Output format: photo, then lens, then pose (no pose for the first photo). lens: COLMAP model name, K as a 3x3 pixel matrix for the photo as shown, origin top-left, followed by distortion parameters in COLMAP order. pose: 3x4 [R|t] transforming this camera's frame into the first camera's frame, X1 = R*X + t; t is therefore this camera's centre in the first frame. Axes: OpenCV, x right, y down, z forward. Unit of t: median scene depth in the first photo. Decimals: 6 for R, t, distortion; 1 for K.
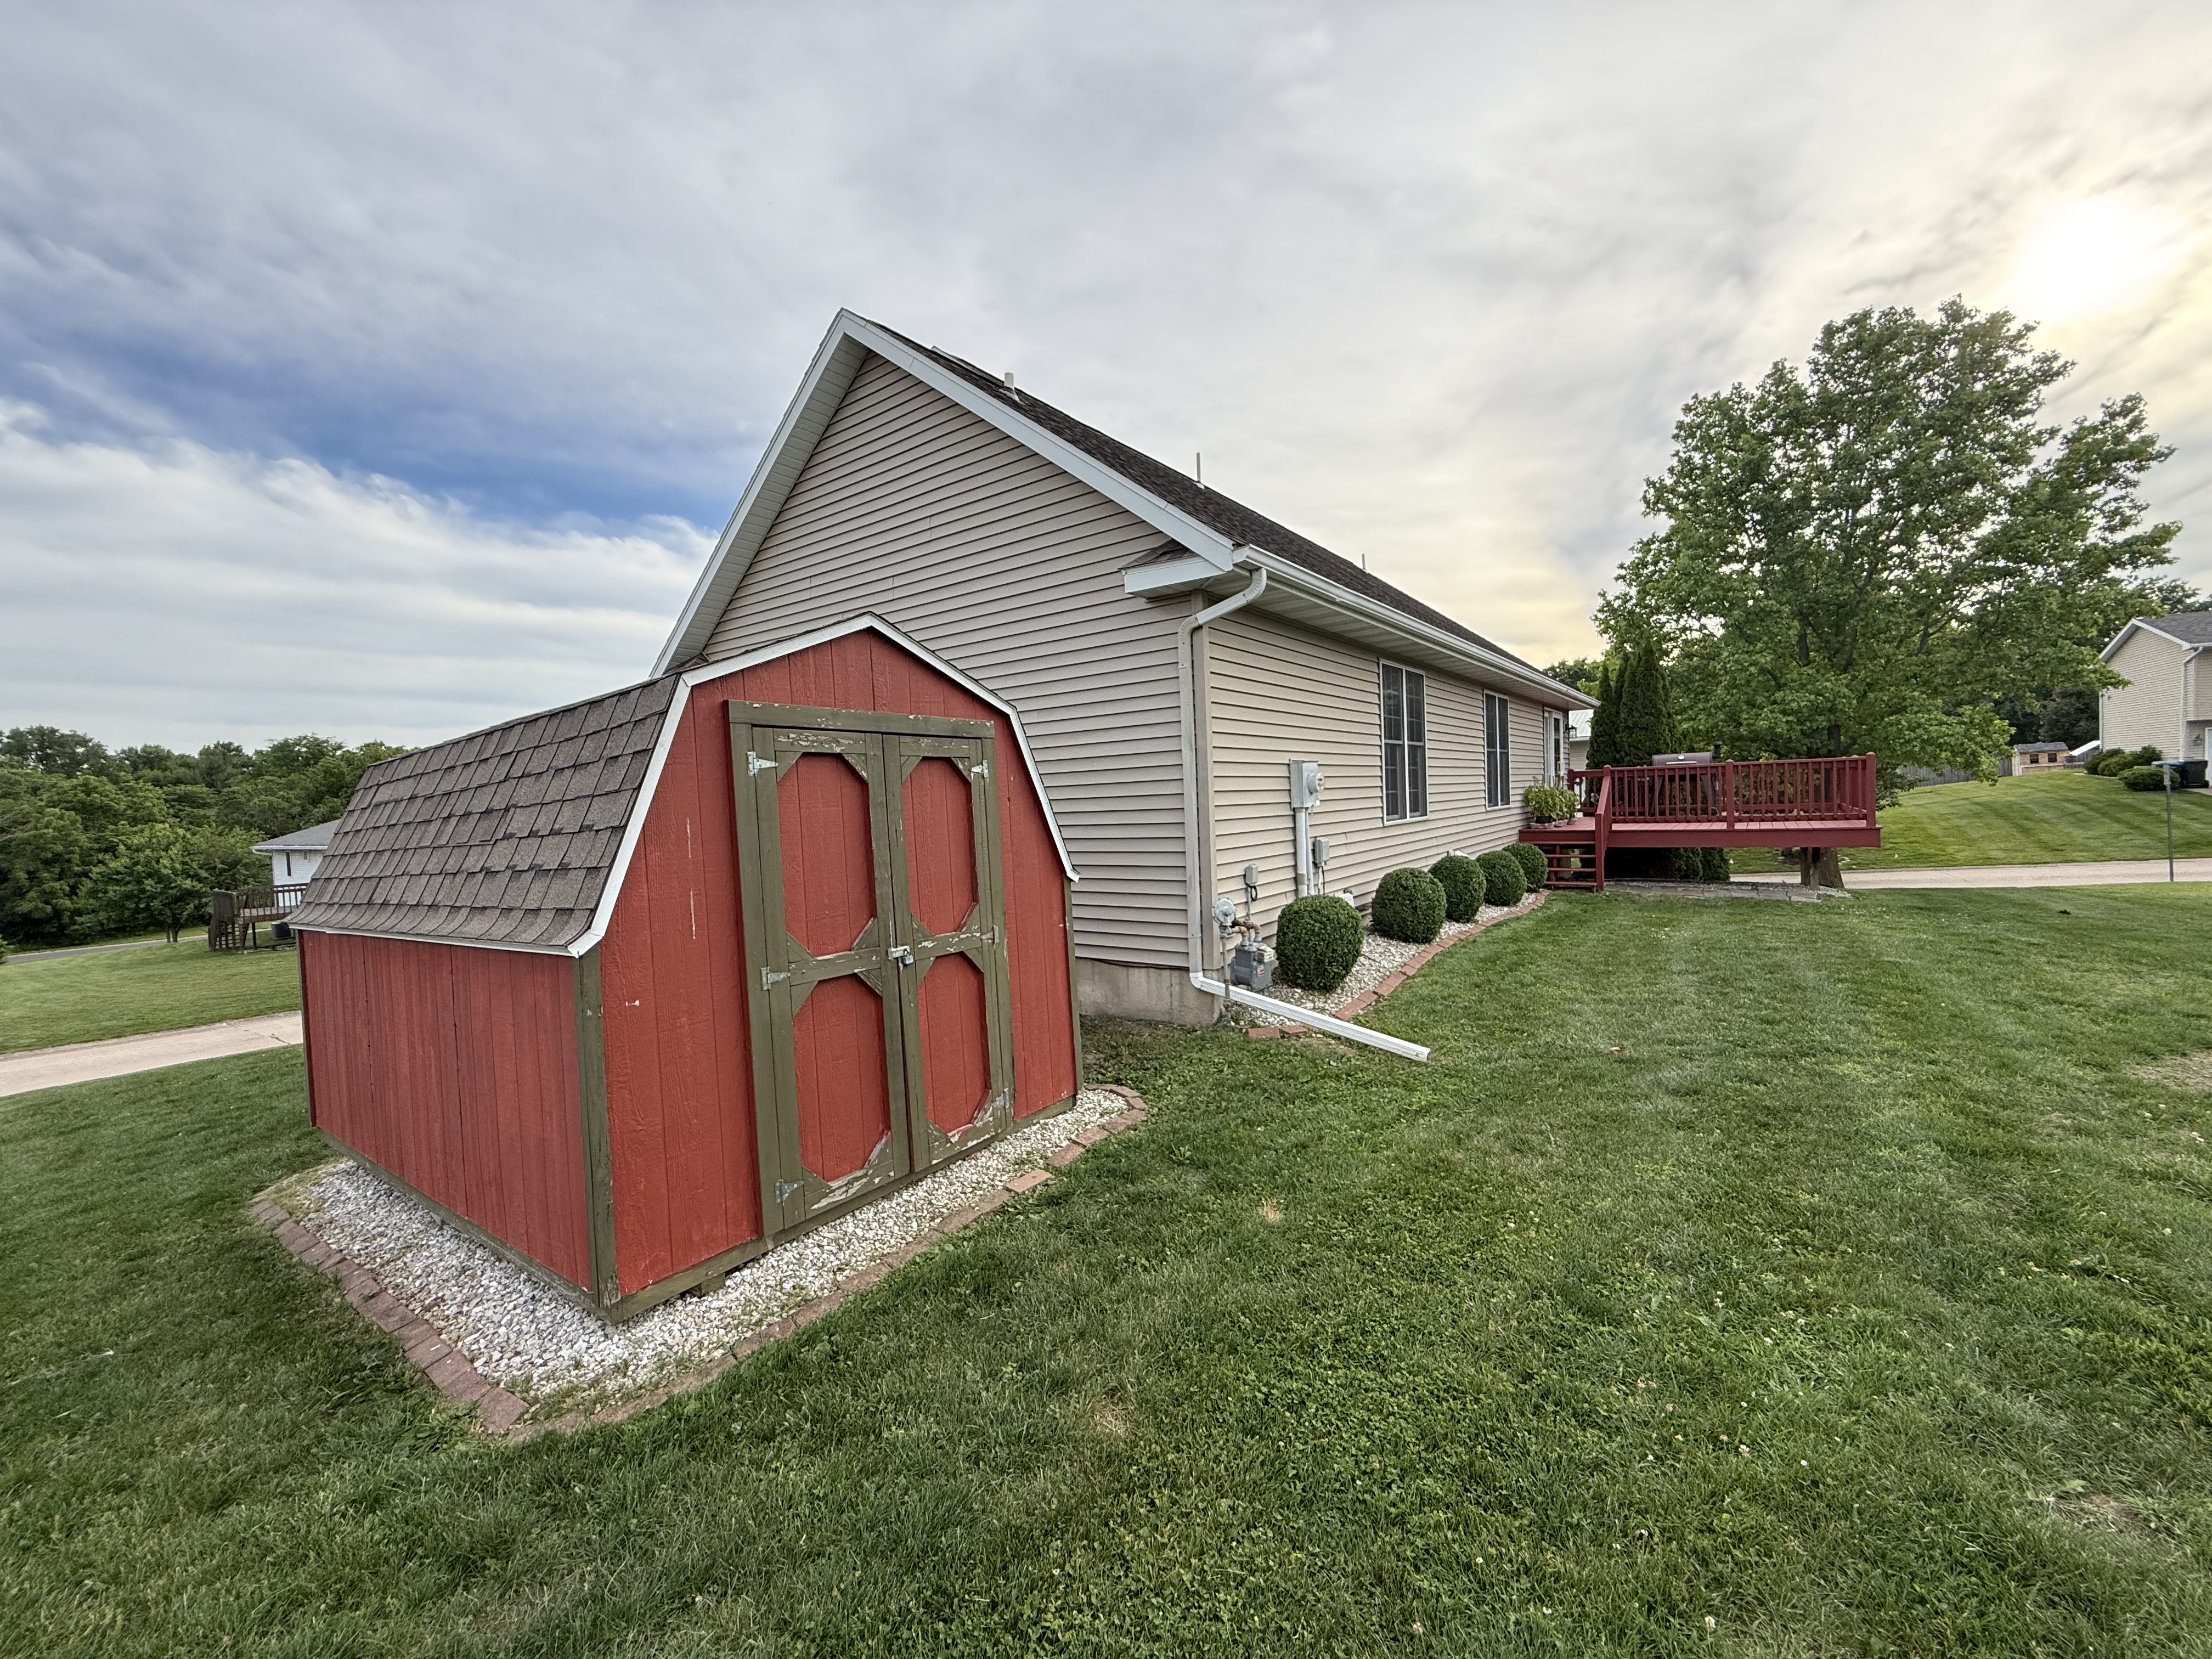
lens RADIAL K [[879.3, 0, 1106.0], [0, 879.3, 829.5], [0, 0, 1]] dist [-0.000140, 0.000023]
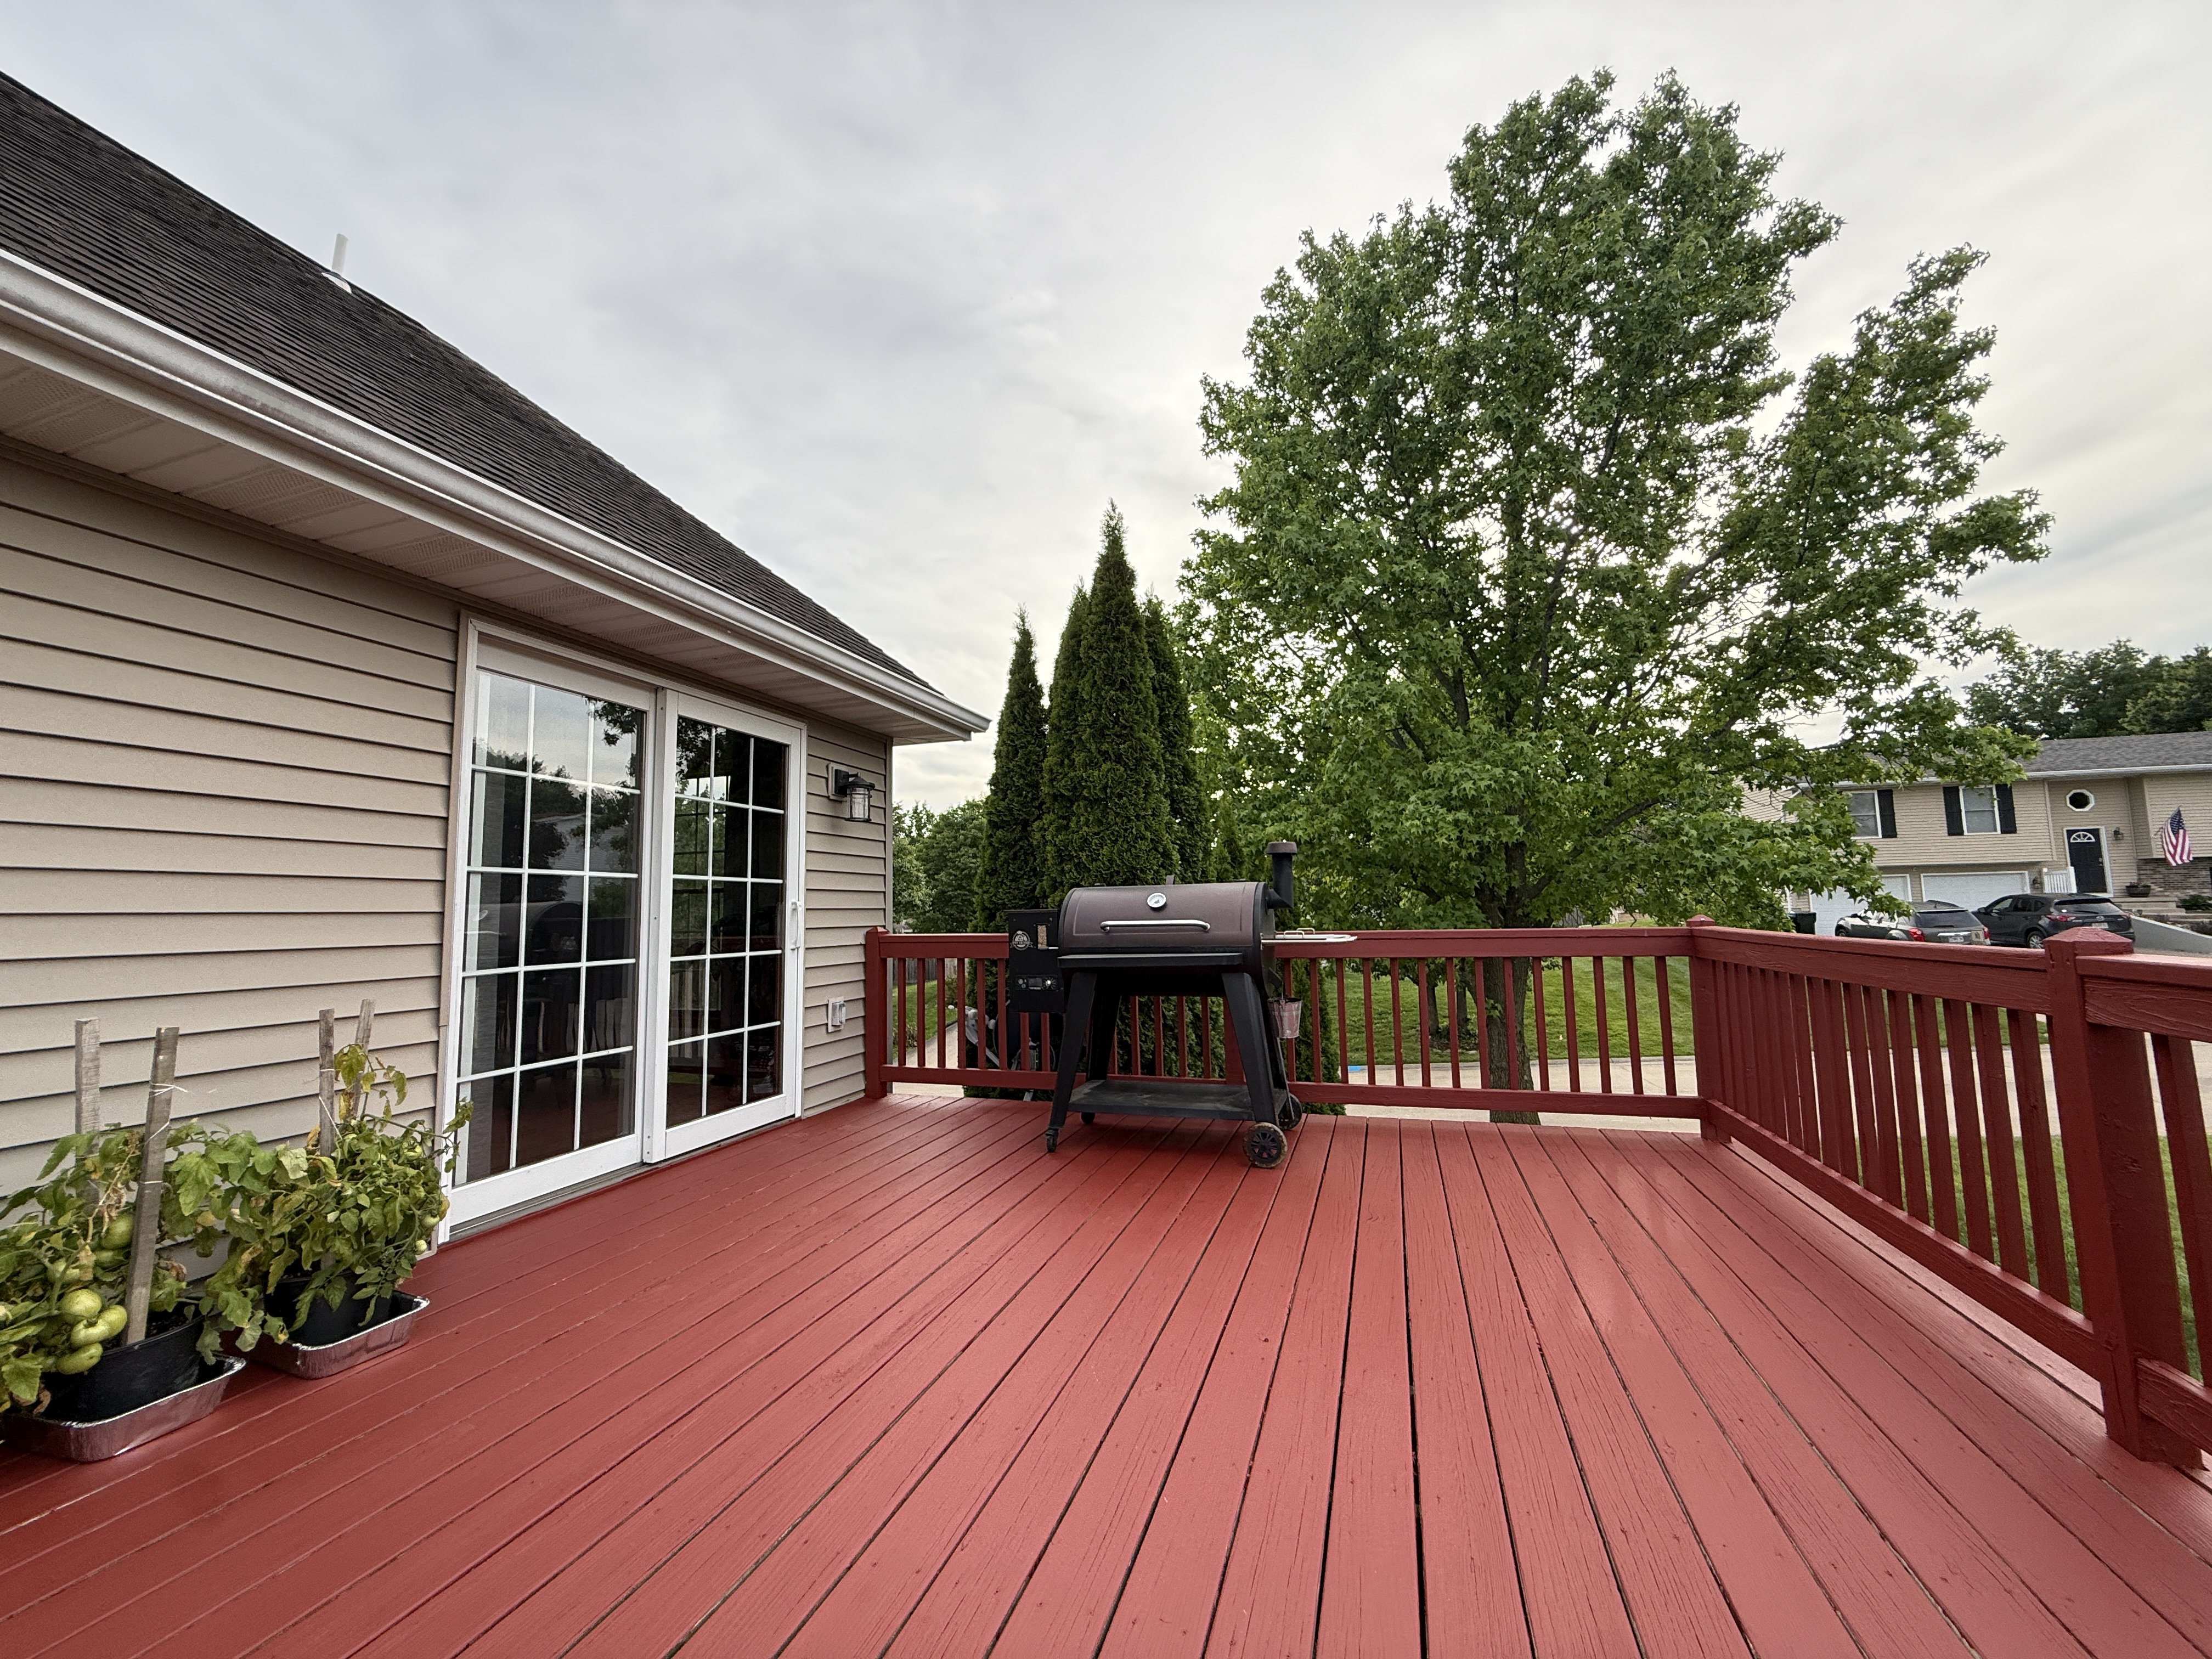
lens RADIAL K [[879.3, 0, 1106.0], [0, 879.3, 829.5], [0, 0, 1]] dist [-0.000140, 0.000023]
pose [[0.947377, 0.047947, 0.316509, 0.463966], [-0.002740, 0.989898, -0.141754, -0.055126], [-0.320109, 0.133427, 0.937938, 0.636967]]
